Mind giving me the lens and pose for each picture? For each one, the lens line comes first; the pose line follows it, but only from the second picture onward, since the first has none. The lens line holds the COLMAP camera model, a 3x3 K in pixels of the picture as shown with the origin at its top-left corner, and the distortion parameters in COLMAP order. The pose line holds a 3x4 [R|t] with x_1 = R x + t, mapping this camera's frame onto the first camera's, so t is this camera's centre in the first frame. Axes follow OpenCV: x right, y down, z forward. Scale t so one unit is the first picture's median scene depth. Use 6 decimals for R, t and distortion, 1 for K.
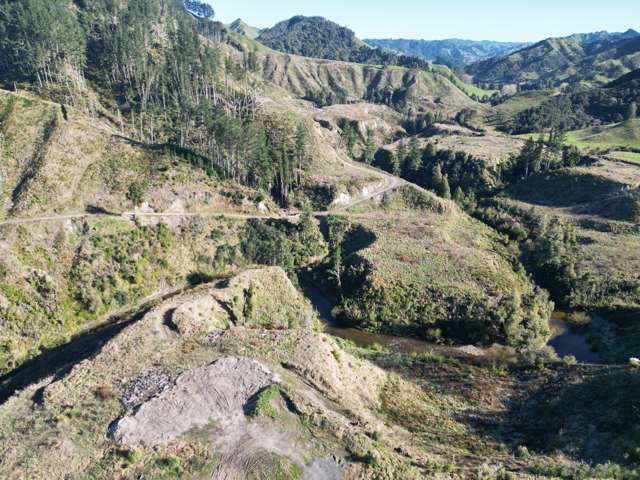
lens RADIAL K [[446.9, 0, 320.6], [0, 446.9, 237.6], [0, 0, 1]] dist [0.078633, -0.069864]
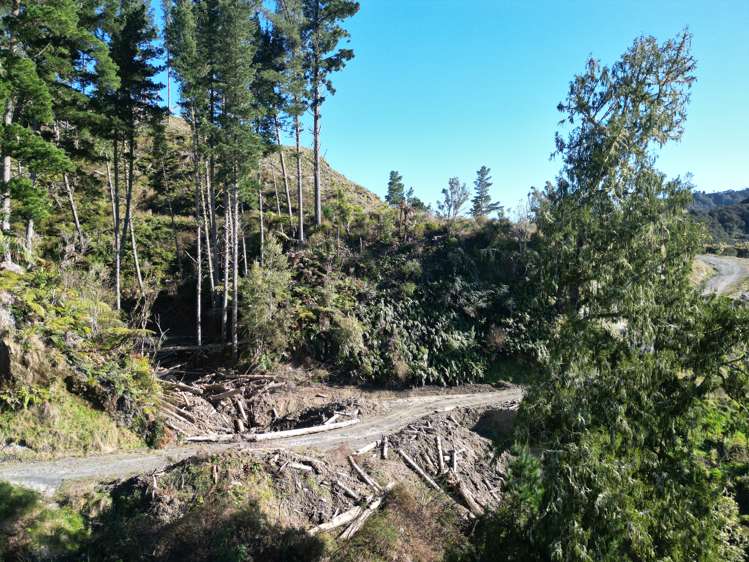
lens RADIAL K [[522.9, 0, 376.3], [0, 522.9, 279.4], [0, 0, 1]] dist [0.081258, -0.082975]
pose [[0.978784, -0.008826, 0.204704, -0.027431], [0.079361, 0.937419, -0.339040, -0.015673], [-0.188901, 0.348093, 0.918231, 0.348841]]
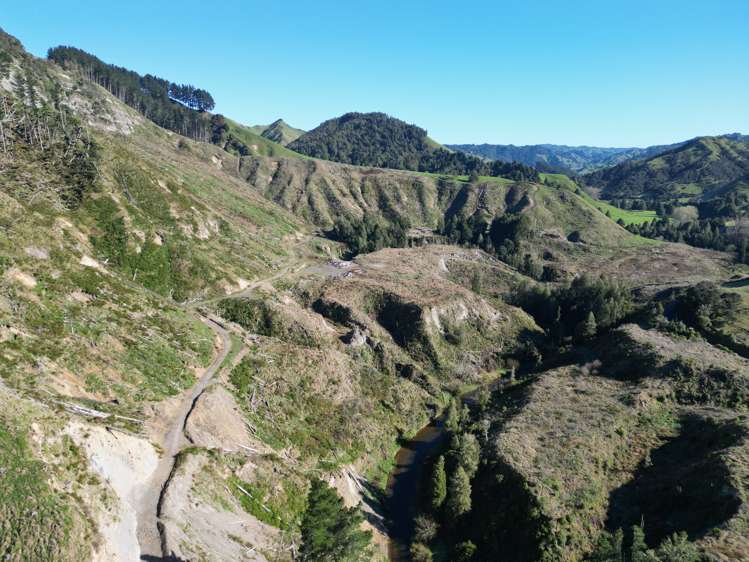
lens RADIAL K [[522.9, 0, 376.3], [0, 522.9, 279.4], [0, 0, 1]] dist [0.081258, -0.082975]
pose [[0.999417, 0.001066, -0.034137, 0.048400], [-0.006700, 0.986211, -0.165358, -0.170179], [0.033490, 0.165491, 0.985643, 0.433369]]
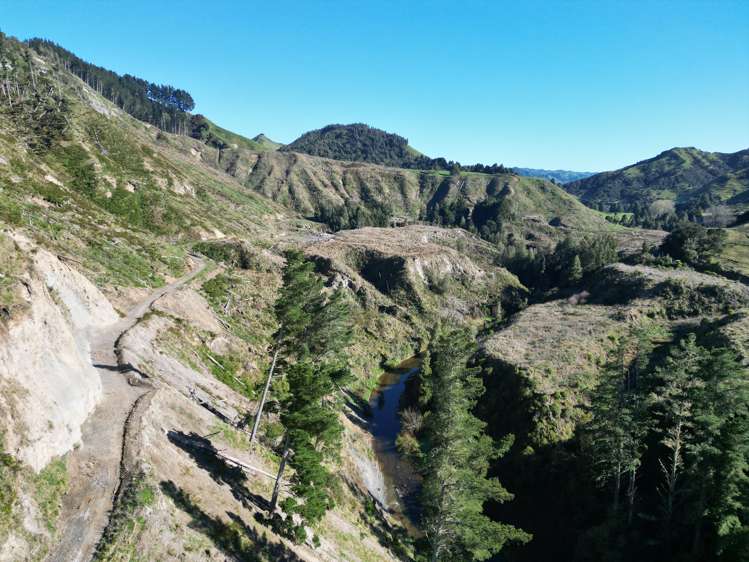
lens RADIAL K [[522.9, 0, 376.3], [0, 522.9, 279.4], [0, 0, 1]] dist [0.081258, -0.082975]
pose [[0.999978, -0.006583, -0.000246, 0.048080], [0.006382, 0.977273, -0.211891, -0.117888], [0.001635, 0.211884, 0.977293, 0.454830]]
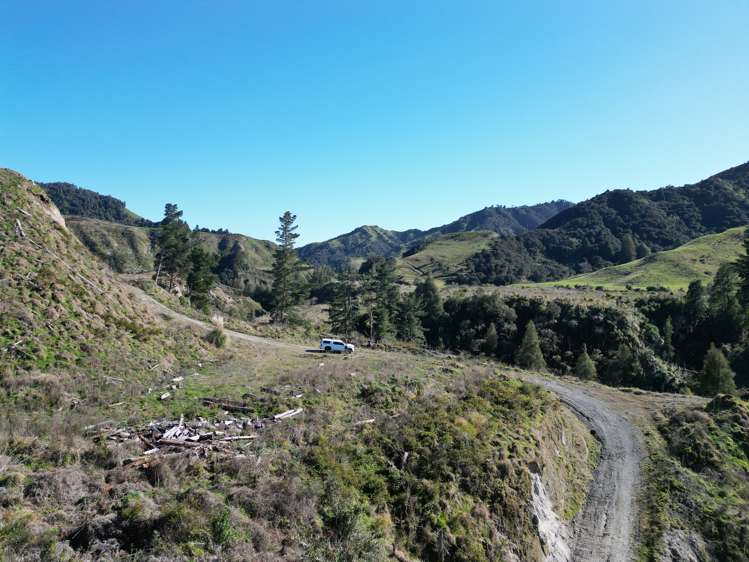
lens RADIAL K [[522.9, 0, 376.3], [0, 522.9, 279.4], [0, 0, 1]] dist [0.081258, -0.082975]
pose [[0.866360, -0.014841, 0.499199, 0.001047], [0.186355, 0.936971, -0.295563, -0.054053], [-0.463348, 0.349092, 0.814520, 0.382942]]
